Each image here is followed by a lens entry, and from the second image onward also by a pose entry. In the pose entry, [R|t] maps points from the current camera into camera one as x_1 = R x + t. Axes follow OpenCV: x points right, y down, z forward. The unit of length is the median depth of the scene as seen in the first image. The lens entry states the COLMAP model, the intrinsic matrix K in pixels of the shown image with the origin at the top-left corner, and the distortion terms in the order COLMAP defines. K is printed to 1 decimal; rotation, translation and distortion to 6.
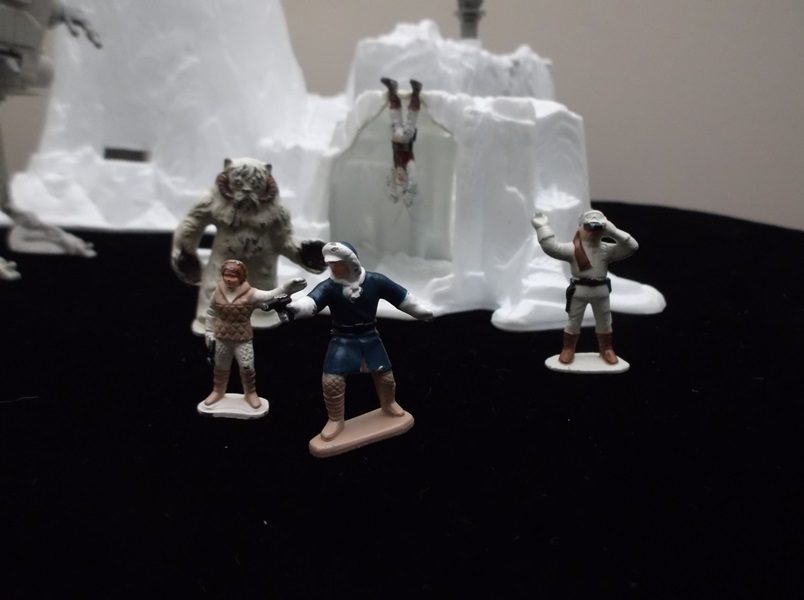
lens RADIAL K [[584.6, 0, 399.0], [0, 584.6, 307.2], [0, 0, 1]] dist [0.003451, -0.003276]
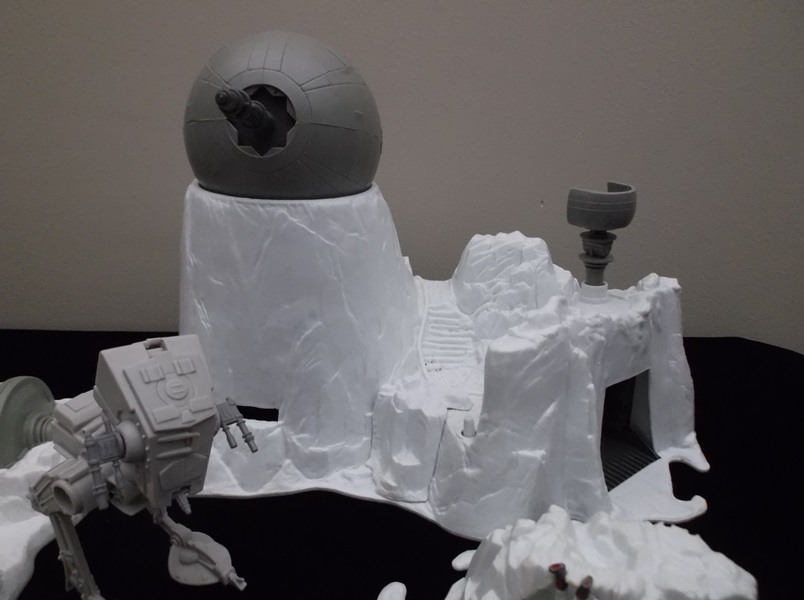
lens RADIAL K [[584.6, 0, 399.2], [0, 584.6, 295.6], [0, 0, 1]] dist [0.003451, -0.003276]
pose [[0.994451, -0.008523, -0.104852, -0.104631], [0.015490, 0.997712, 0.065816, -0.539468], [0.104051, -0.067075, 0.992308, 0.014876]]
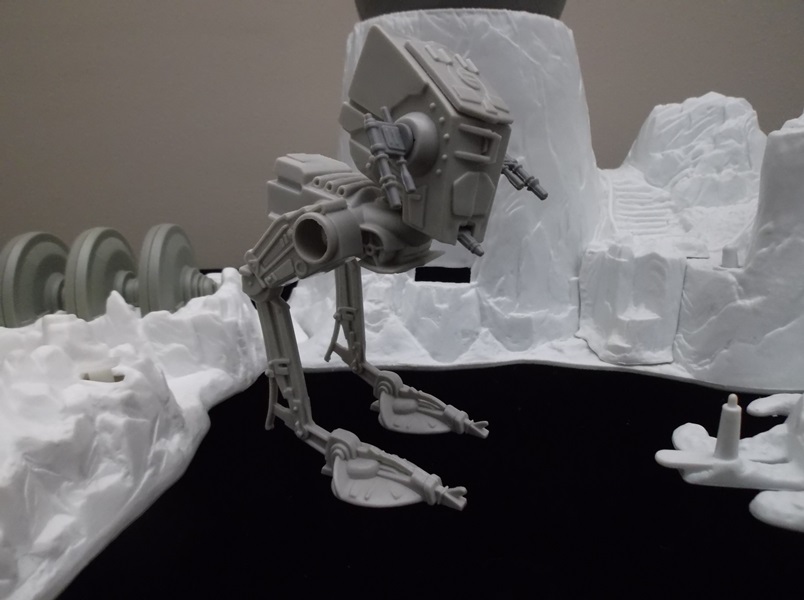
lens RADIAL K [[584.6, 0, 402.8], [0, 584.6, 294.6], [0, 0, 1]] dist [0.003451, -0.003276]
pose [[0.989568, -0.043365, -0.137389, -0.412458], [0.038745, 0.998596, -0.036124, -0.204245], [0.138762, 0.030424, 0.989858, 0.143100]]
